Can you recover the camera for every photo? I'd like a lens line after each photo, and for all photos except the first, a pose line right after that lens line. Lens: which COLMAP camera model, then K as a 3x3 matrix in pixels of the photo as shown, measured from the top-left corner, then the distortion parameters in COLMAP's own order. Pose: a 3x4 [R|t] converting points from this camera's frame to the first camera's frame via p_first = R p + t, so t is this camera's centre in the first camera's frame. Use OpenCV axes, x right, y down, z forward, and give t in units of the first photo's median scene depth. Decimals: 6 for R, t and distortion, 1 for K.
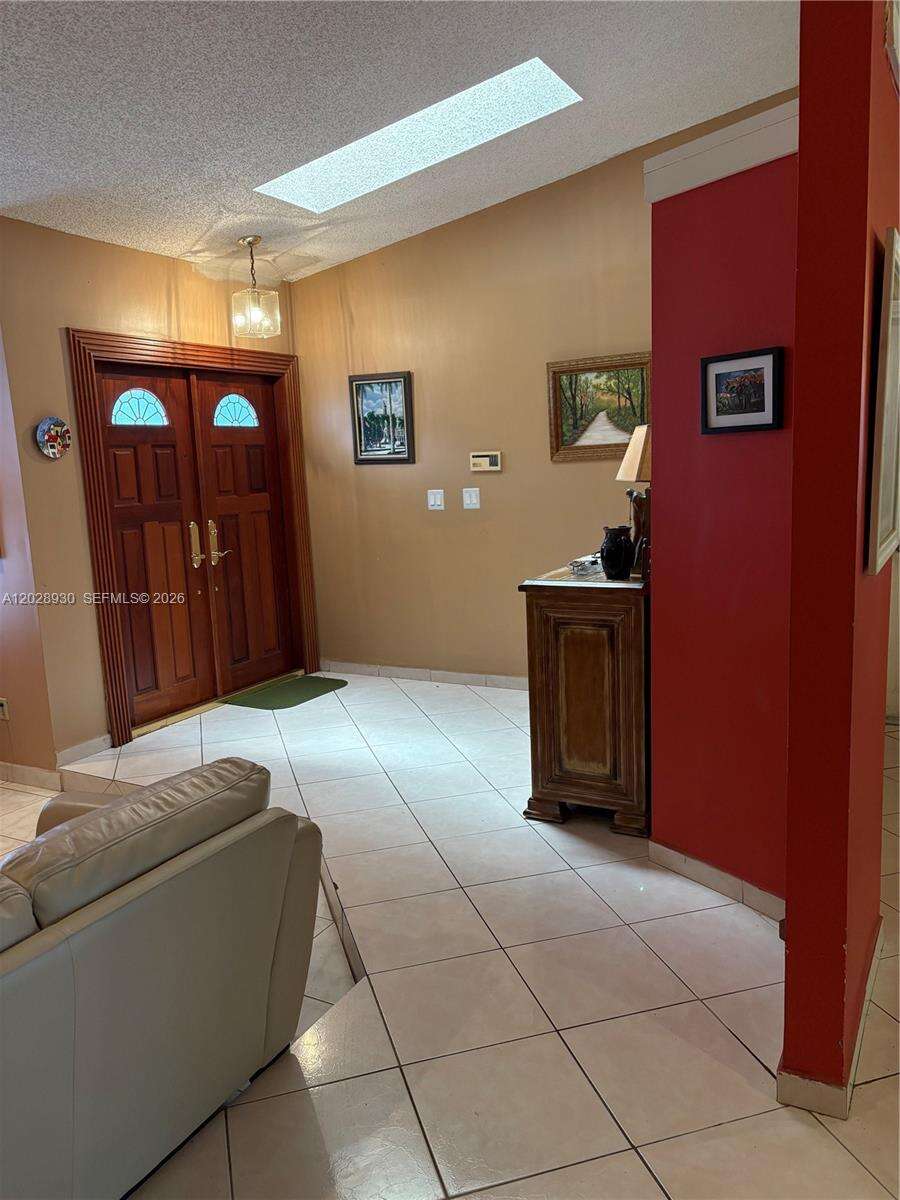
lens RADIAL K [[902.4, 0, 447.6], [0, 902.4, 601.4], [0, 0, 1]] dist [-0.002770, -0.000371]
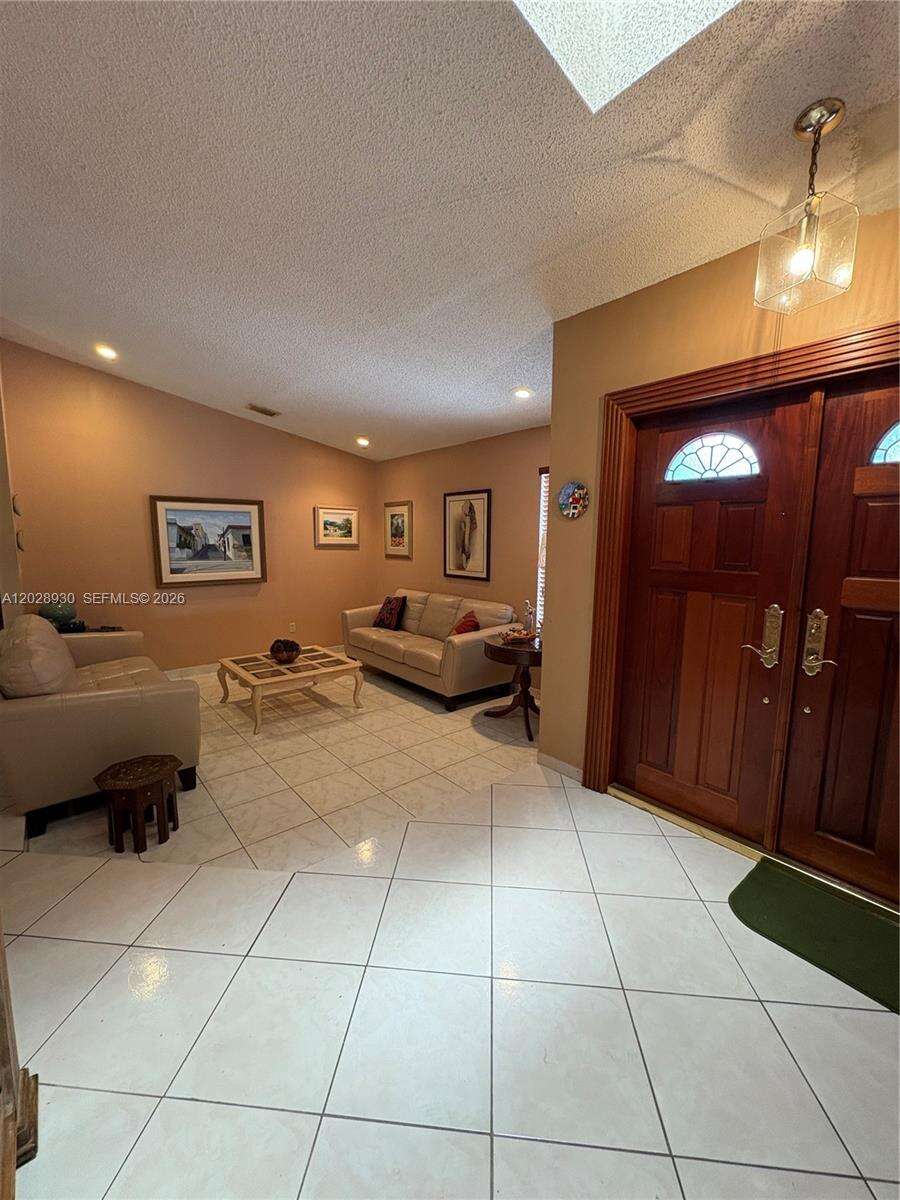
lens RADIAL K [[477.6, 0, 444.4], [0, 477.6, 597.7], [0, 0, 1]] dist [0.000765, -0.001914]
pose [[-0.359272, 0.160712, -0.919291, 0.178969], [-0.138800, 0.964902, 0.222930, -0.157426], [0.922853, 0.207690, -0.324355, 0.967964]]
